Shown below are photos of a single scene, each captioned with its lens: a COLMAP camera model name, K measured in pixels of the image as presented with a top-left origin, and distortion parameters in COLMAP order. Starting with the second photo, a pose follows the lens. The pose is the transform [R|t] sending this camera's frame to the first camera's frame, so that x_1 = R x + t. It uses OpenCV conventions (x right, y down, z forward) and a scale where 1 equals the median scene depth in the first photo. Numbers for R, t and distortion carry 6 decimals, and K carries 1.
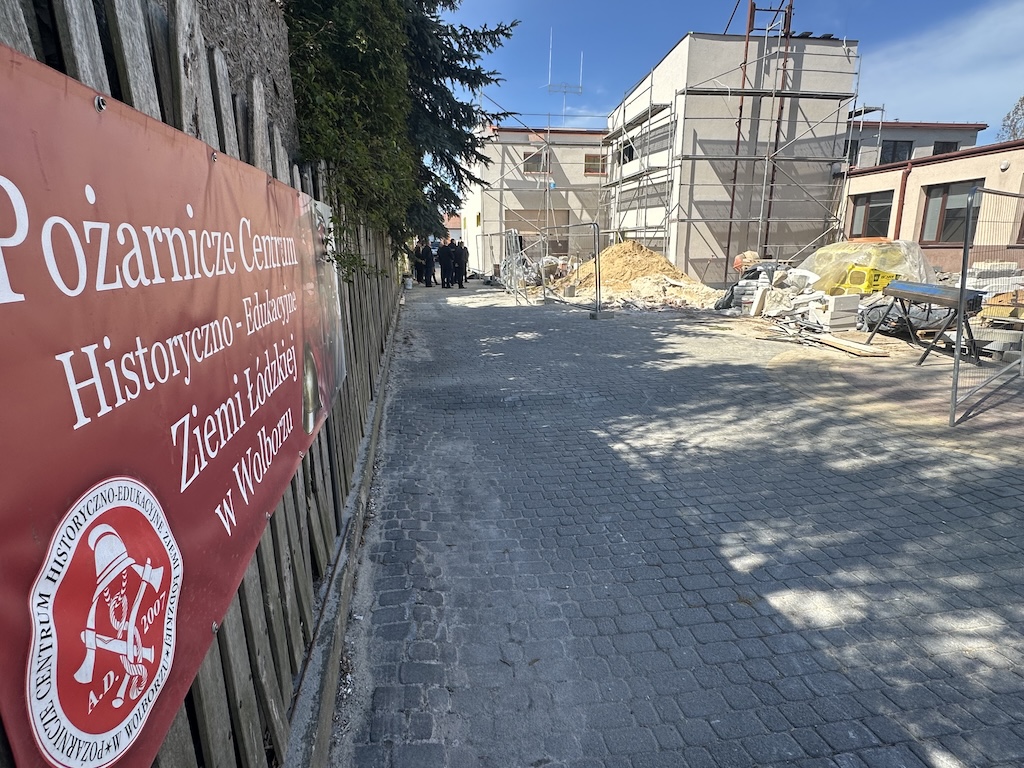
lens RADIAL K [[567.2, 0, 513.7], [0, 567.2, 391.5], [0, 0, 1]] dist [0.007102, -0.000670]
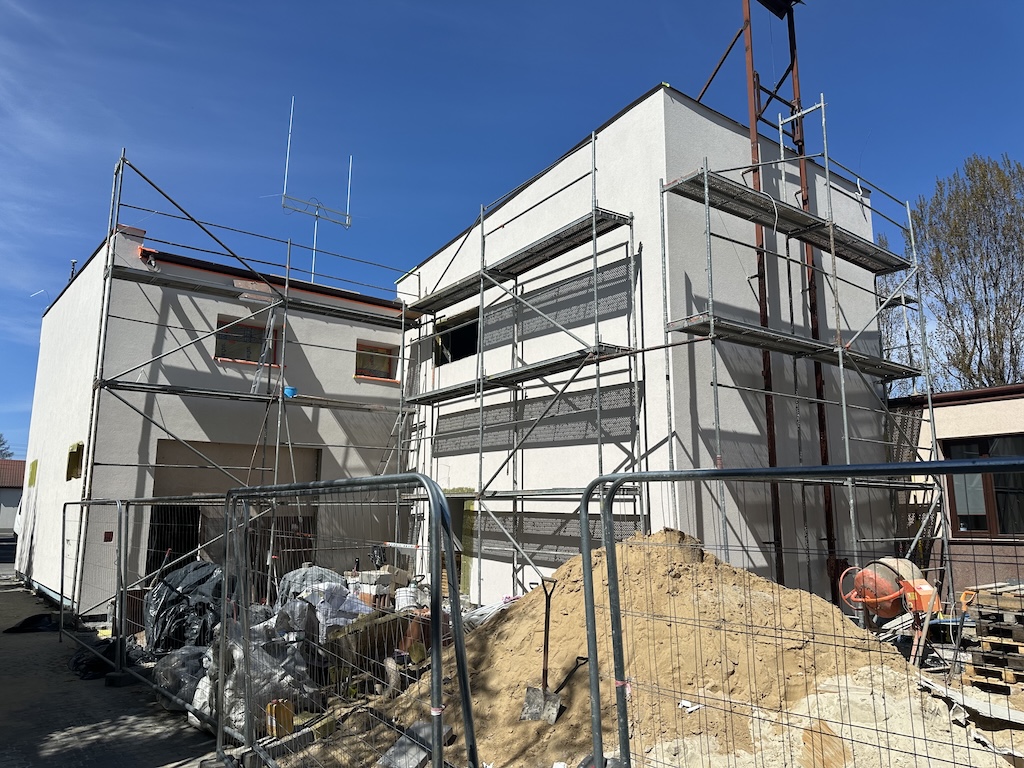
lens RADIAL K [[728.4, 0, 528.6], [0, 728.4, 390.8], [0, 0, 1]] dist [0.064763, -0.010652]
pose [[0.875042, 0.087503, 0.476072, -0.049326], [0.114199, 0.918441, -0.378715, -0.173668], [-0.470382, 0.385759, 0.793682, 0.624099]]
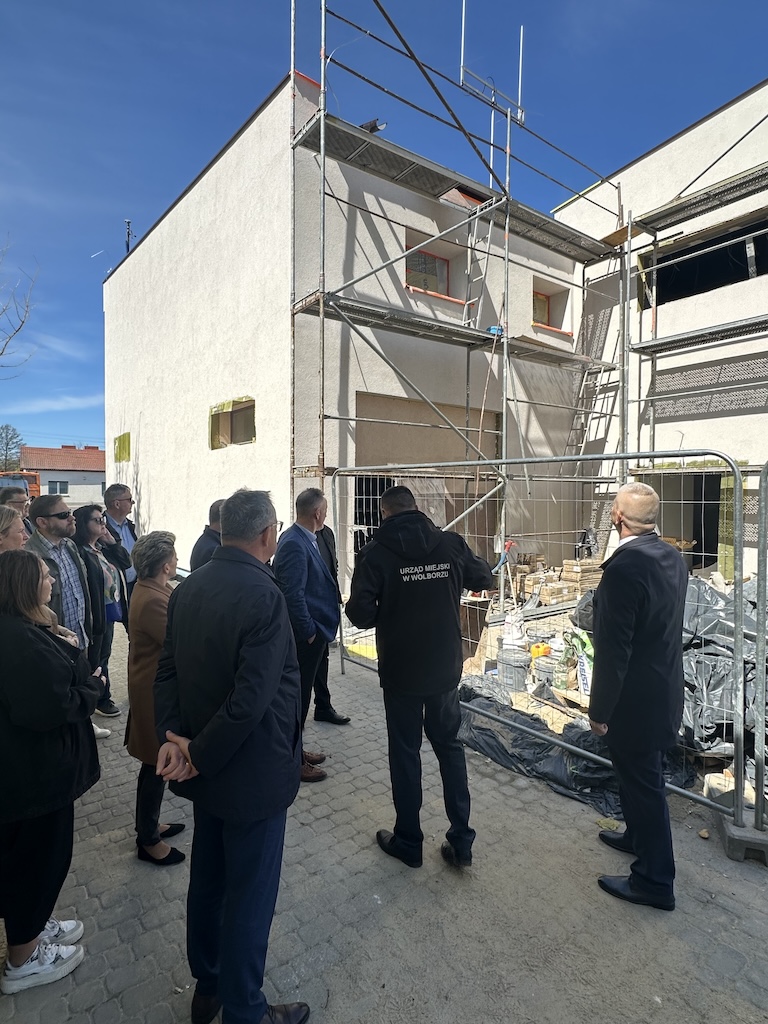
lens RADIAL K [[567.2, 0, 375.4], [0, 567.2, 511.1], [0, 0, 1]] dist [0.007102, -0.000670]
pose [[0.895877, 0.001024, 0.444301, -0.185782], [0.096830, 0.975510, -0.197493, -0.269043], [-0.433622, 0.219951, 0.873838, 1.011093]]
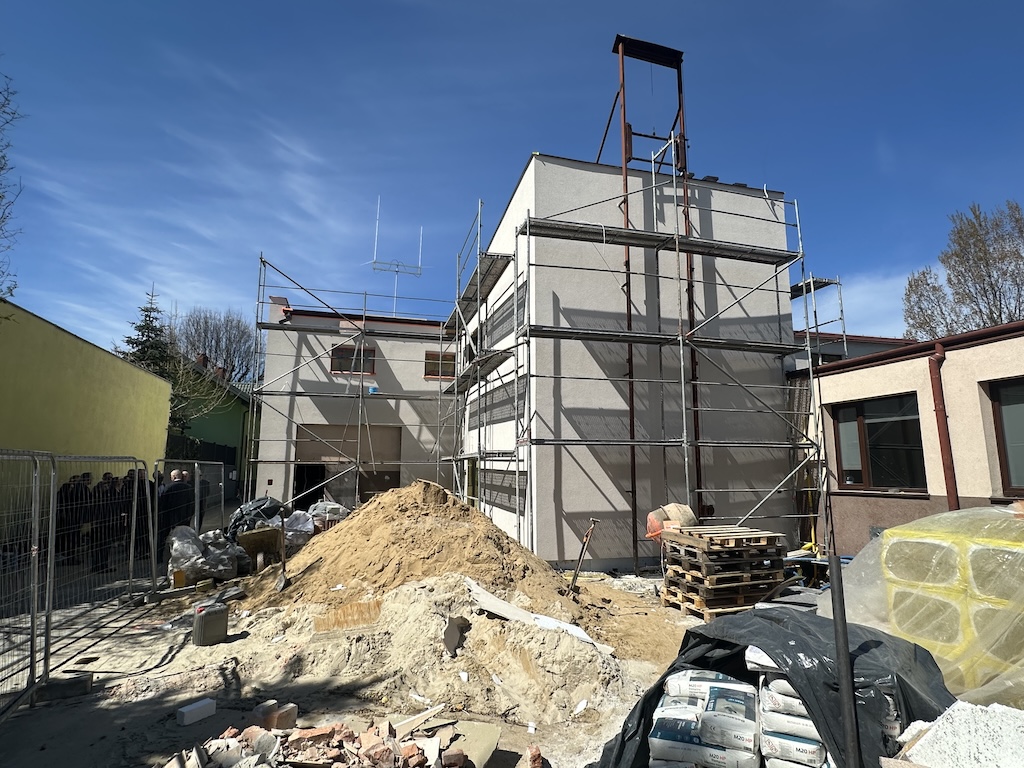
lens RADIAL K [[567.2, 0, 509.6], [0, 567.2, 387.3], [0, 0, 1]] dist [0.007102, -0.000670]
pose [[0.992754, 0.022990, 0.117942, 0.198803], [0.023863, 0.924259, -0.381019, -0.144978], [-0.117769, 0.381072, 0.917014, 0.490682]]
